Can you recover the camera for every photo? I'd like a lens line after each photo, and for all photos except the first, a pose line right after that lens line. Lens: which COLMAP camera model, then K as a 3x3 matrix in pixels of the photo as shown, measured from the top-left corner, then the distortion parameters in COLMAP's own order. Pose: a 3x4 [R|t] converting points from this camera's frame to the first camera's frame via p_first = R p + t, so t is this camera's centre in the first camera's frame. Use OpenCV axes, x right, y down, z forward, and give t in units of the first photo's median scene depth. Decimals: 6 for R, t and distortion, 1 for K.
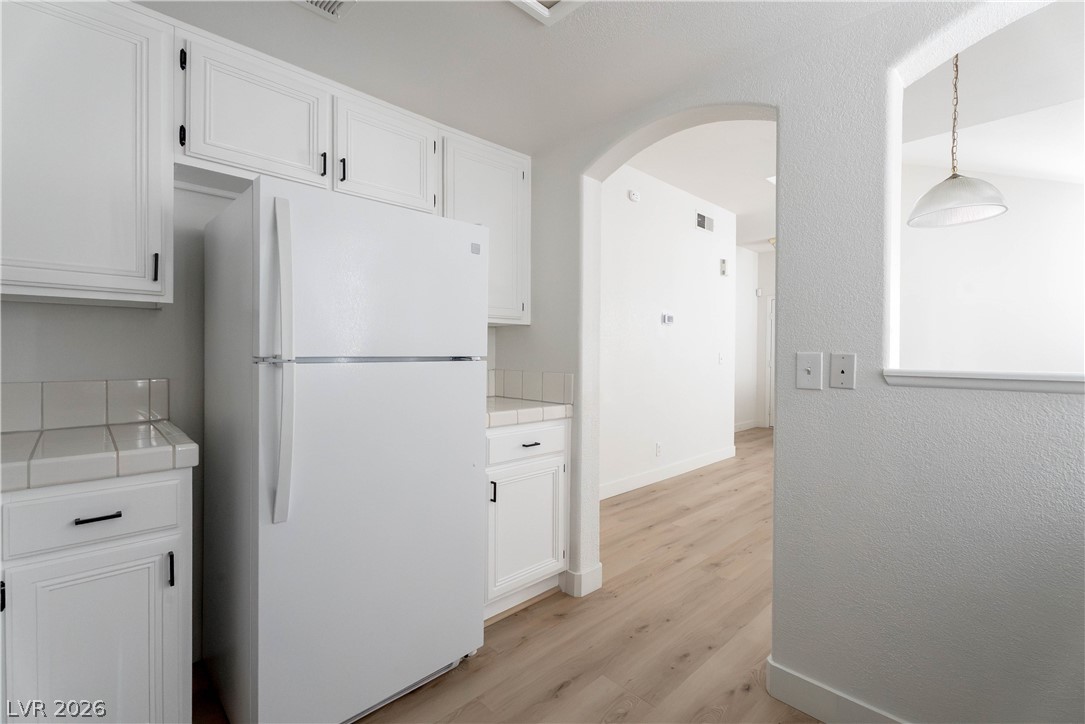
lens RADIAL K [[493.3, 0, 548.9], [0, 493.3, 353.4], [0, 0, 1]] dist [0.041591, 0.000002]
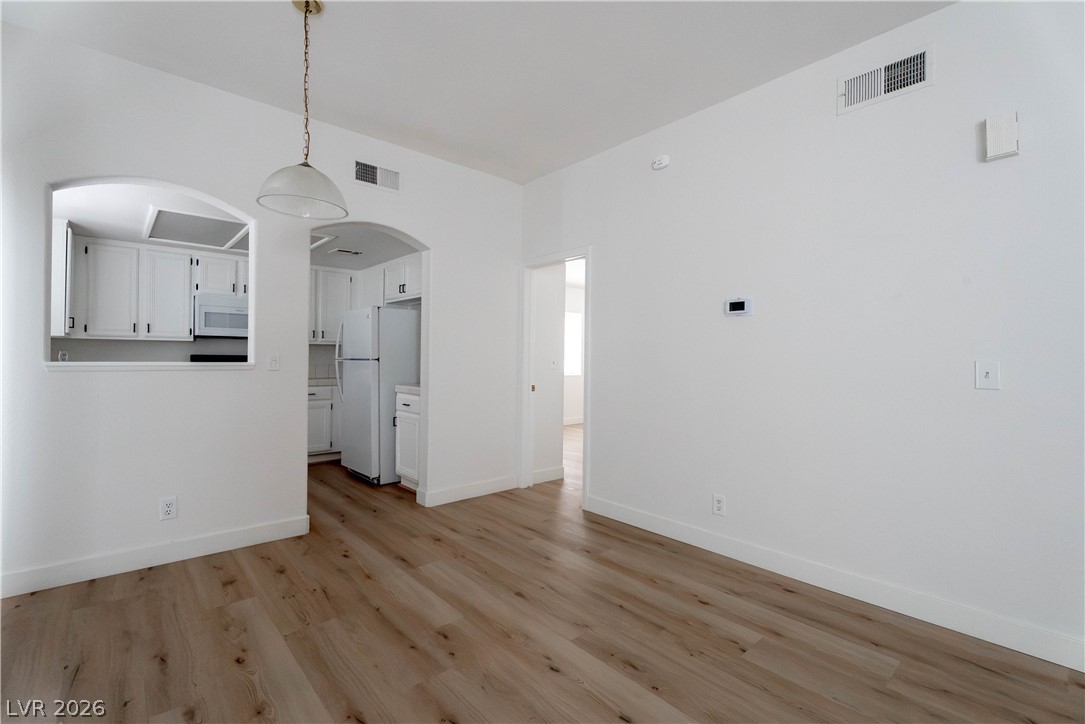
lens RADIAL K [[480.3, 0, 542.5], [0, 480.3, 356.8], [0, 0, 1]] dist [0.001170, 0.000006]
pose [[-0.061530, -0.012261, -0.998030, 1.006163], [-0.011357, 0.999868, -0.011583, 0.004252], [0.998041, 0.010622, -0.061661, 0.912028]]
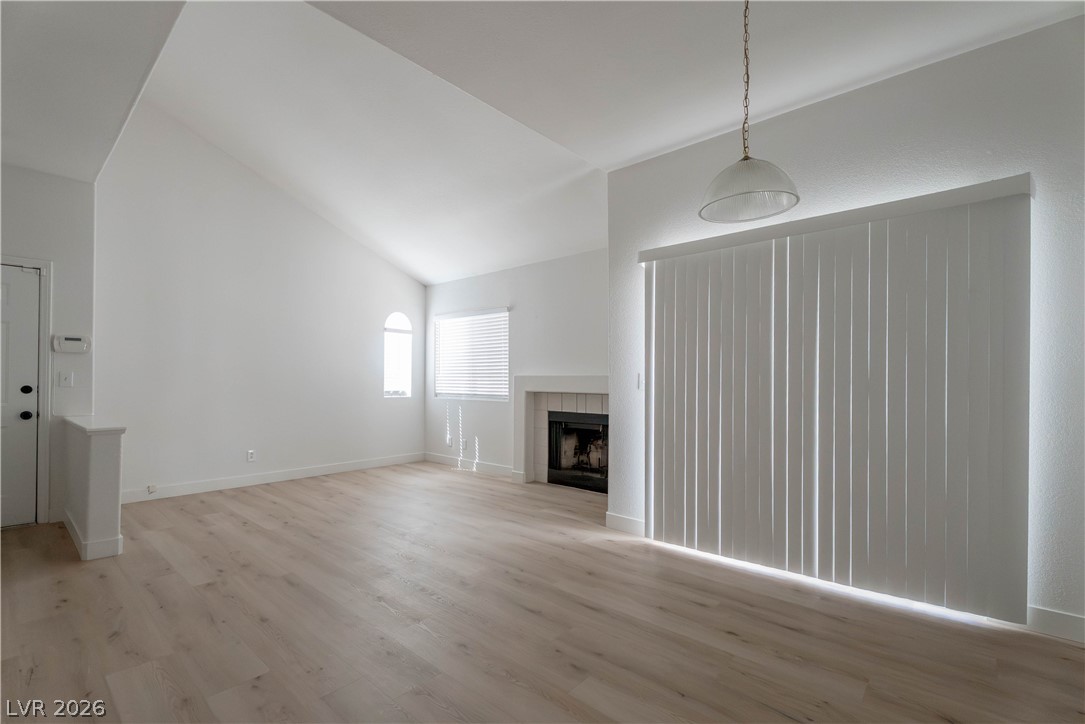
lens RADIAL K [[484.2, 0, 541.1], [0, 484.2, 379.0], [0, 0, 1]] dist [-0.001464, -0.000455]
pose [[-0.055674, -0.005642, 0.998433, 0.017120], [0.000130, 0.999984, 0.005658, 0.002769], [-0.998449, 0.000444, -0.055673, 0.842565]]
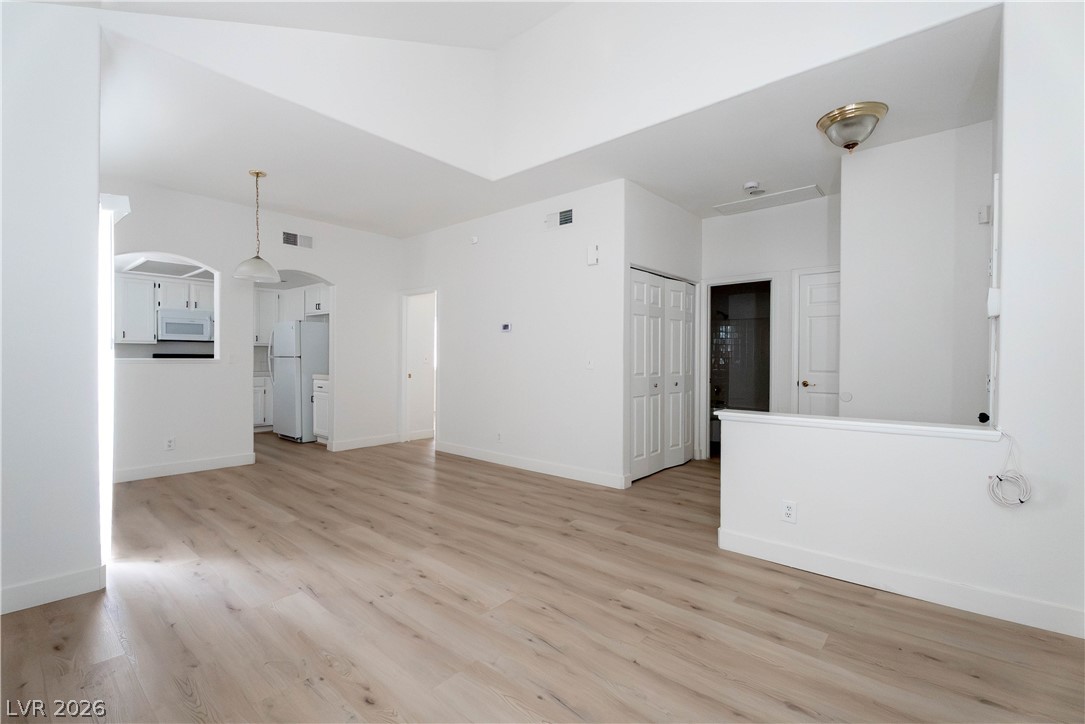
lens RADIAL K [[478.2, 0, 539.9], [0, 478.2, 362.2], [0, 0, 1]] dist [0.002911, 0.000310]
pose [[0.065915, 0.002770, -0.997821, 1.576931], [-0.008185, 0.999964, 0.002236, 0.009754], [0.997792, 0.008019, 0.065935, 1.162175]]
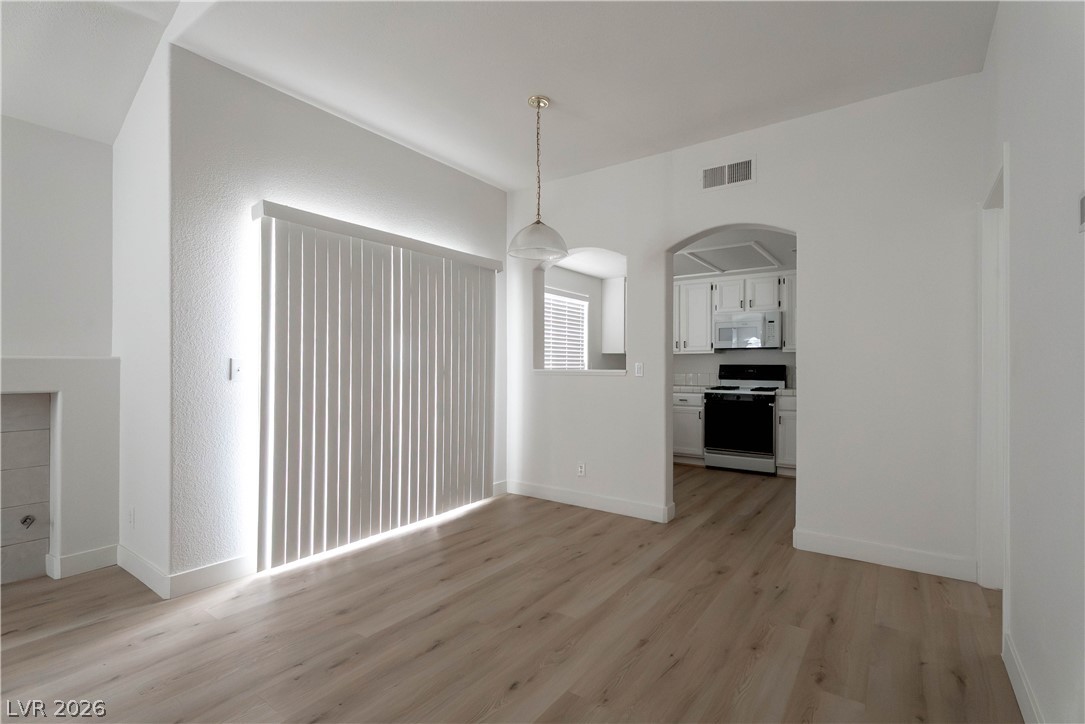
lens RADIAL K [[498.7, 0, 558.4], [0, 498.7, 362.0], [0, 0, 1]] dist [-0.001000, -0.000073]
pose [[-0.983860, -0.011944, -0.178543, 0.589832], [-0.010850, 0.999916, -0.007098, 0.002635], [0.178612, -0.005047, -0.983907, 1.355675]]
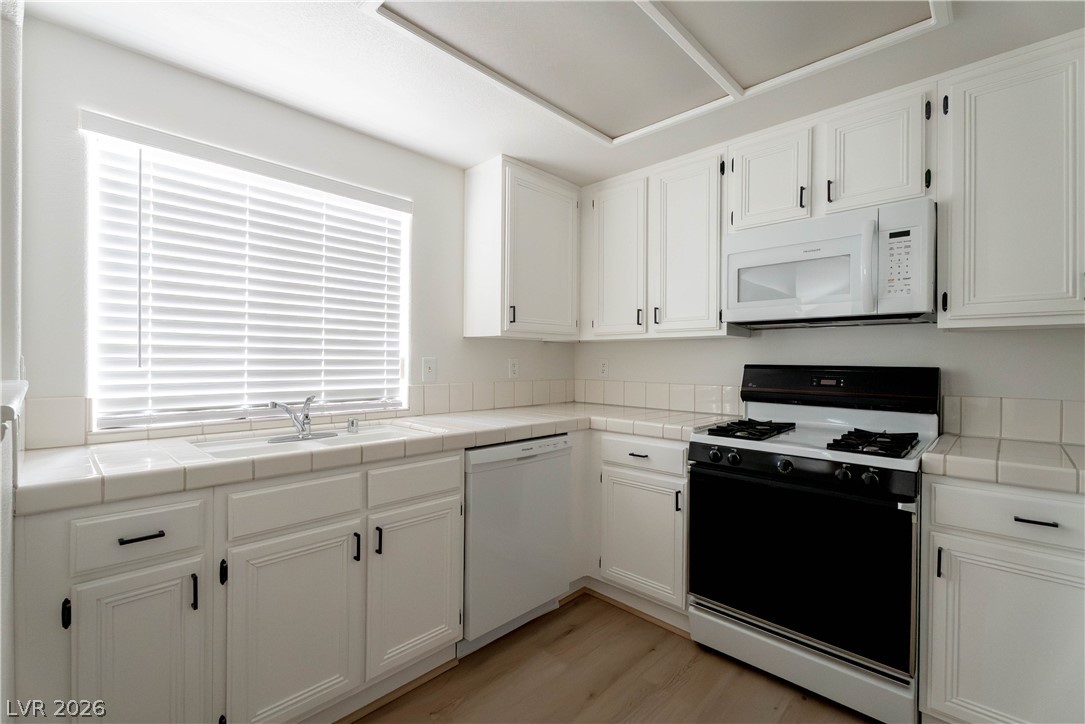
lens RADIAL K [[478.2, 0, 539.9], [0, 478.2, 362.2], [0, 0, 1]] dist [0.002911, 0.000310]
pose [[-0.999795, -0.017436, -0.010329, 0.087843], [-0.017481, 0.999838, 0.004311, -0.006554], [0.010252, 0.004490, -0.999937, 0.527208]]
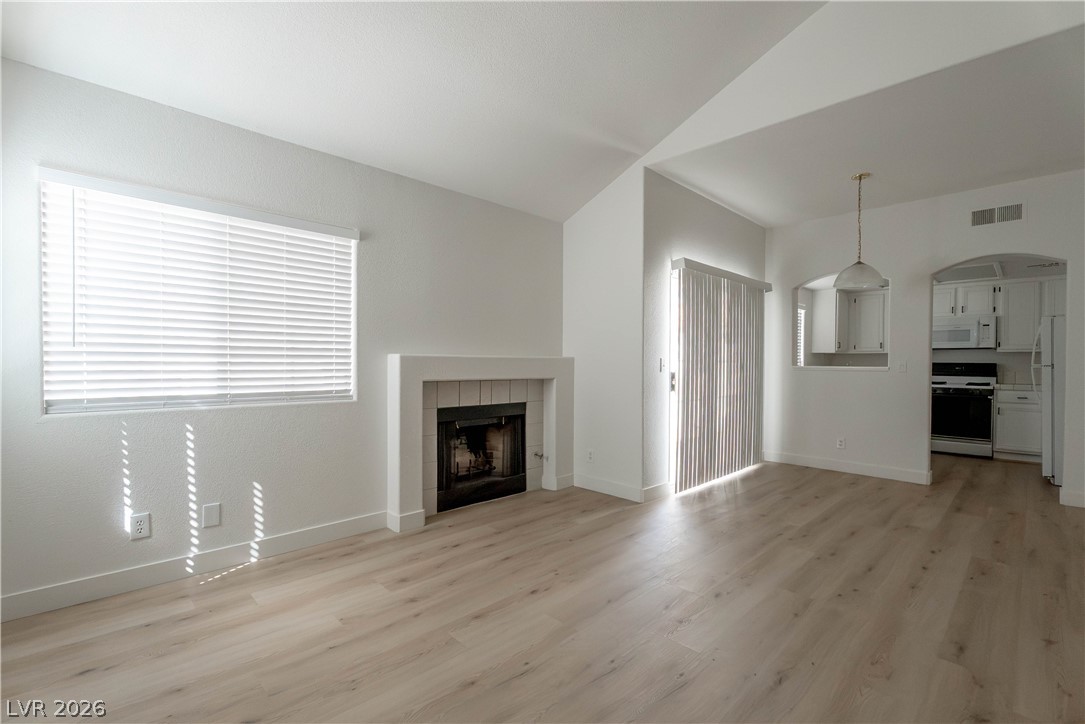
lens RADIAL K [[482.4, 0, 539.8], [0, 482.4, 366.2], [0, 0, 1]] dist [-0.000885, 0.000064]
pose [[-0.999722, -0.013781, 0.019134, 1.146639], [-0.013560, 0.999841, 0.011610, 0.005952], [-0.019291, 0.011348, -0.999750, 1.657130]]
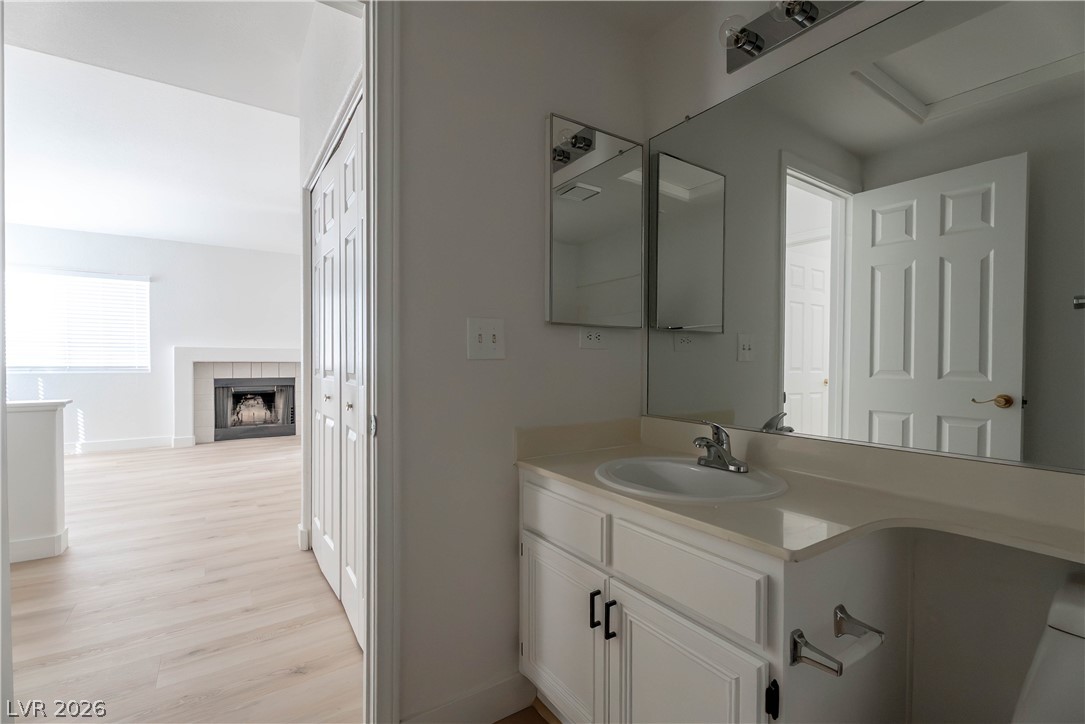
lens RADIAL K [[478.2, 0, 539.9], [0, 478.2, 362.2], [0, 0, 1]] dist [0.002911, 0.000310]
pose [[-0.981156, -0.014084, 0.192706, 0.057764], [-0.012086, 0.999860, 0.011538, 0.017558], [-0.192841, 0.008991, -0.981189, 2.031325]]
